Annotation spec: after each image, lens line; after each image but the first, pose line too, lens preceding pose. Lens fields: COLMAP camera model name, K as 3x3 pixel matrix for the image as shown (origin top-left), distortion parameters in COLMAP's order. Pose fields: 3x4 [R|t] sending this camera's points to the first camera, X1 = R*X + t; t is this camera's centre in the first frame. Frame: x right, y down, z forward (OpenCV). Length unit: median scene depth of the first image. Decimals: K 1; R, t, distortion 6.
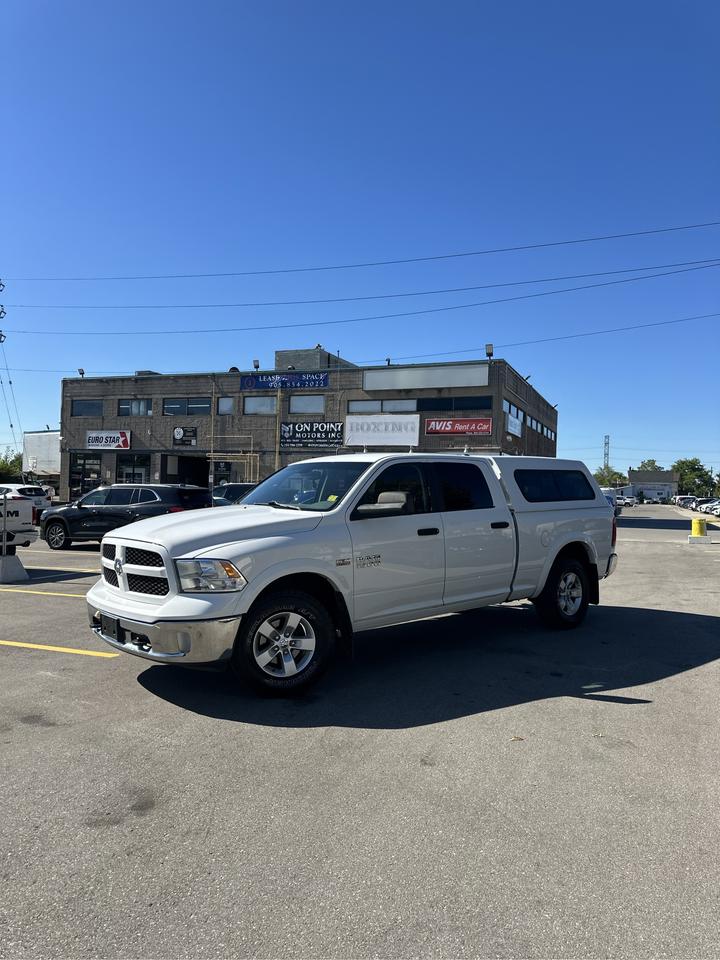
lens RADIAL K [[671.3, 0, 360.0], [0, 671.3, 480.0], [0, 0, 1]] dist [0.162710, -0.316149]
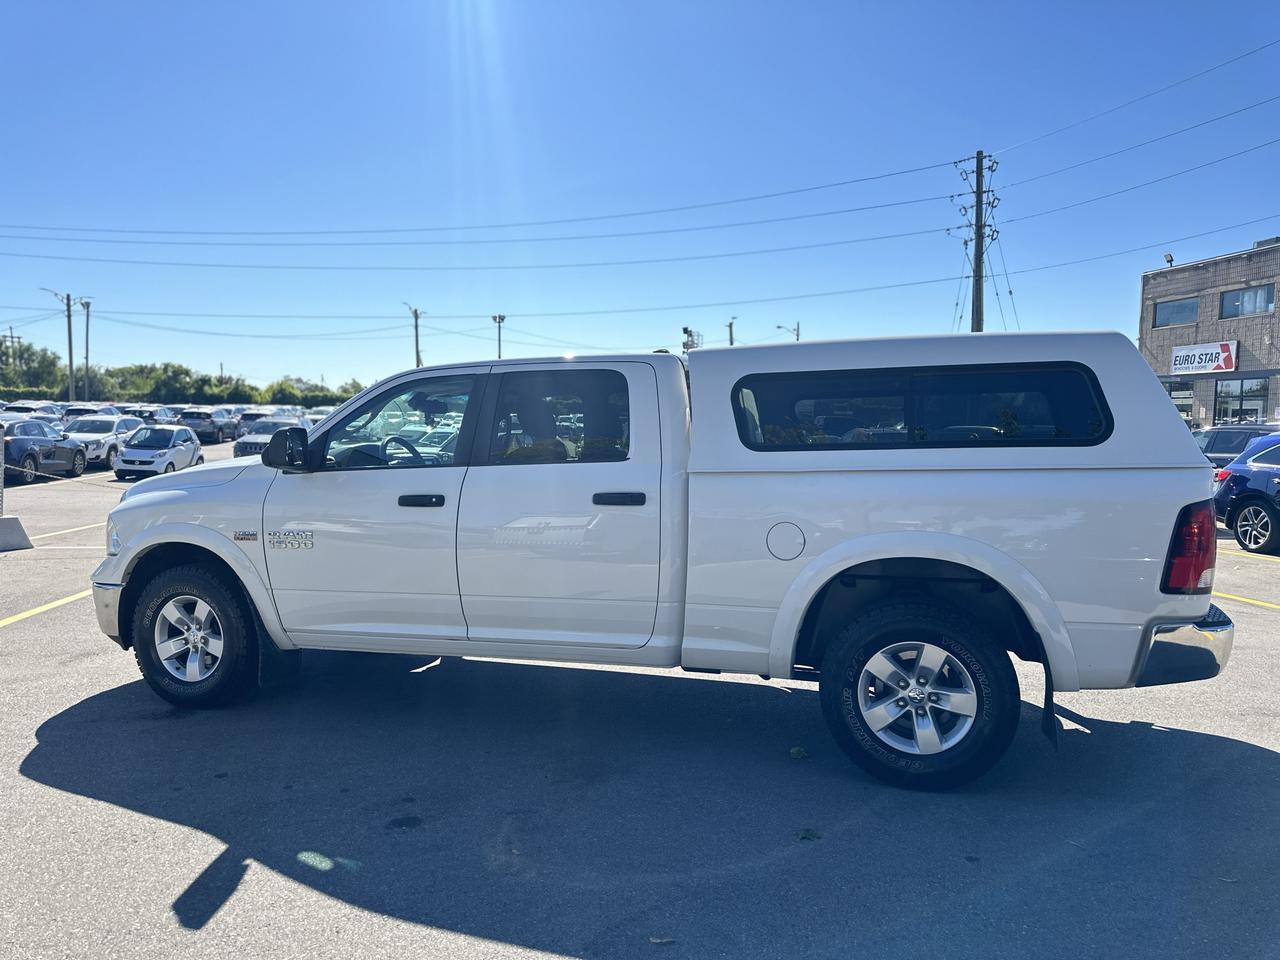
lens RADIAL K [[952.4, 0, 637.2], [0, 952.4, 431.2], [0, 0, 1]] dist [0.042728, 0.000036]
pose [[0.590249, -0.024151, -0.806860, 0.253869], [0.028943, 0.999543, -0.008745, 0.010248], [0.806702, -0.018191, 0.590679, 0.203688]]
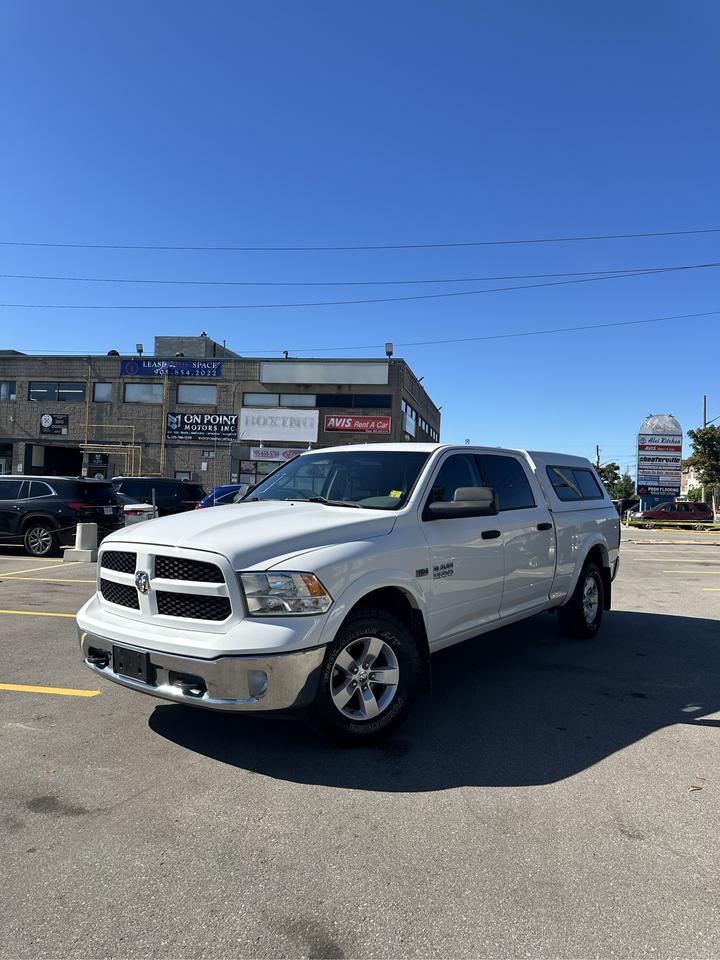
lens RADIAL K [[671.3, 0, 370.5], [0, 671.3, 480.0], [0, 0, 1]] dist [0.114627, -0.187038]
pose [[0.978592, 0.017243, 0.205087, -0.165967], [-0.017825, 0.999841, 0.000989, 0.006565], [-0.205037, -0.004624, 0.978743, 0.139265]]
